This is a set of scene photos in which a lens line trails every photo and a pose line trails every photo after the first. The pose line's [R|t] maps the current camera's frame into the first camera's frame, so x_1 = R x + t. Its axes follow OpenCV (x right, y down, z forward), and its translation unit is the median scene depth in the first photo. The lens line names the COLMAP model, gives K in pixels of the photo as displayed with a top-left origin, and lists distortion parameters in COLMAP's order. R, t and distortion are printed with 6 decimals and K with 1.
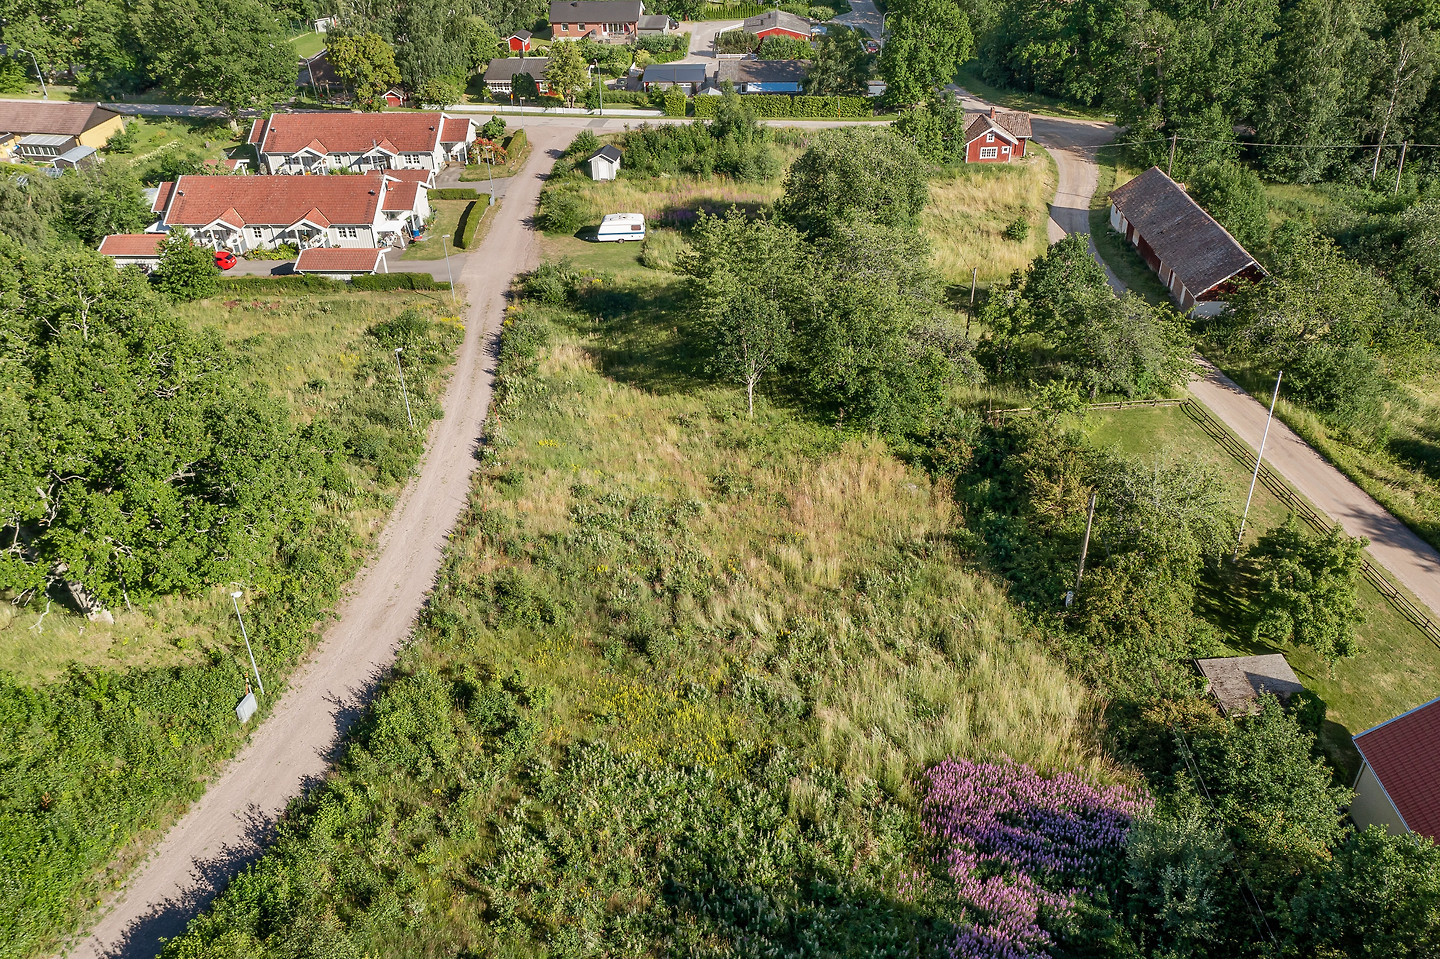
lens RADIAL K [[1161.7, 0, 717.6], [0, 1161.7, 479.2], [0, 0, 1]] dist [0.001962, 0.012578]
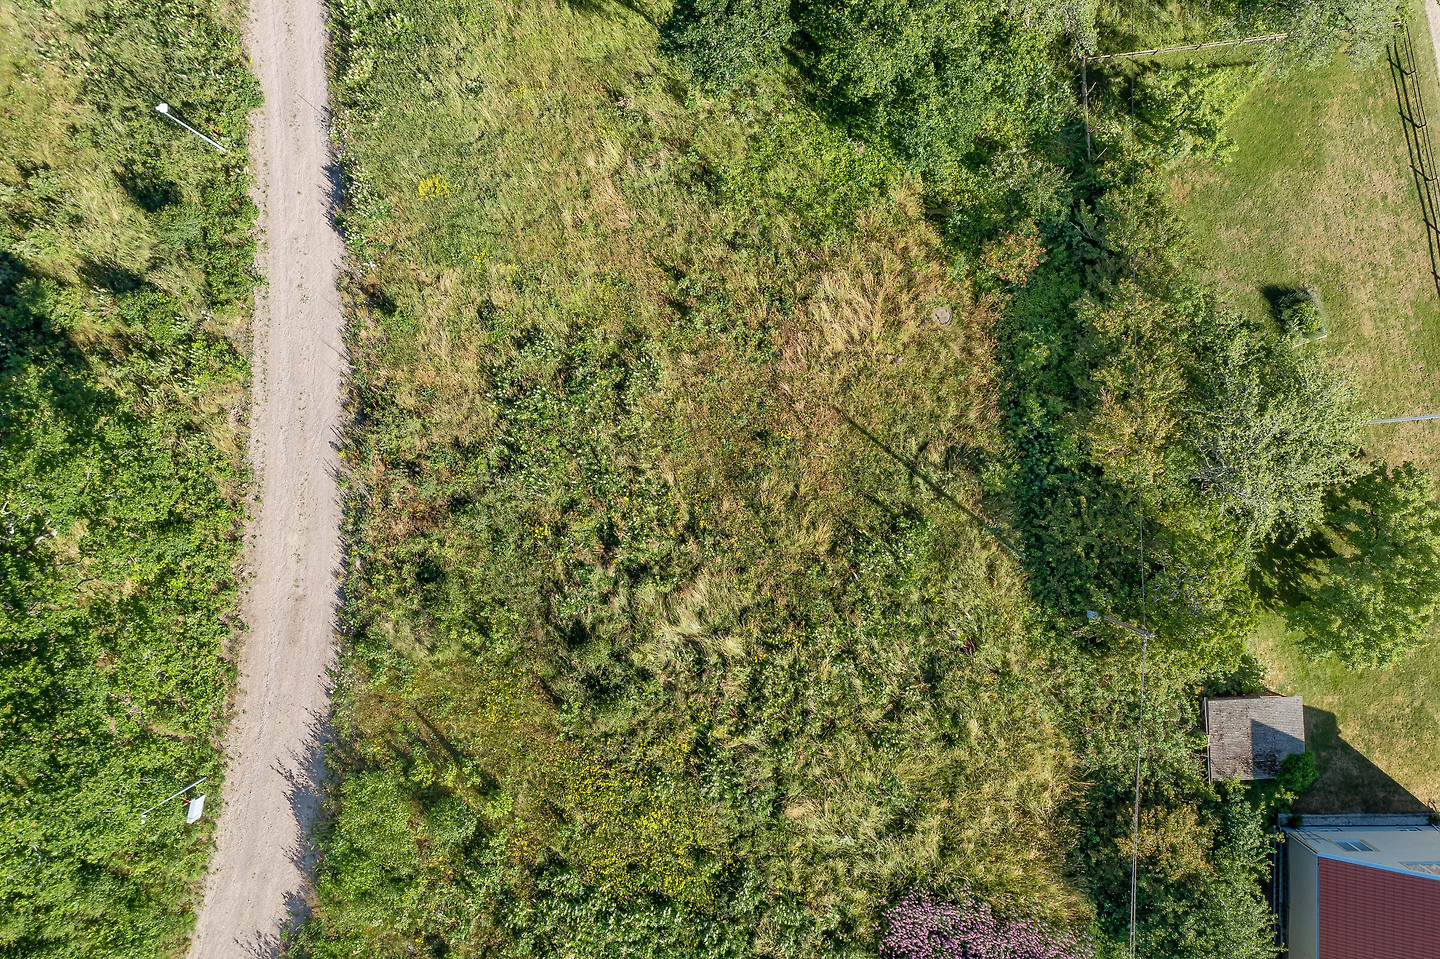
lens RADIAL K [[1161.7, 0, 724.3], [0, 1161.7, 479.6], [0, 0, 1]] dist [0.001962, 0.012578]
pose [[0.999913, -0.013039, 0.001838, 0.030462], [0.005478, 0.538807, 0.842411, -0.672306], [-0.011975, -0.842328, 0.538832, 0.624506]]
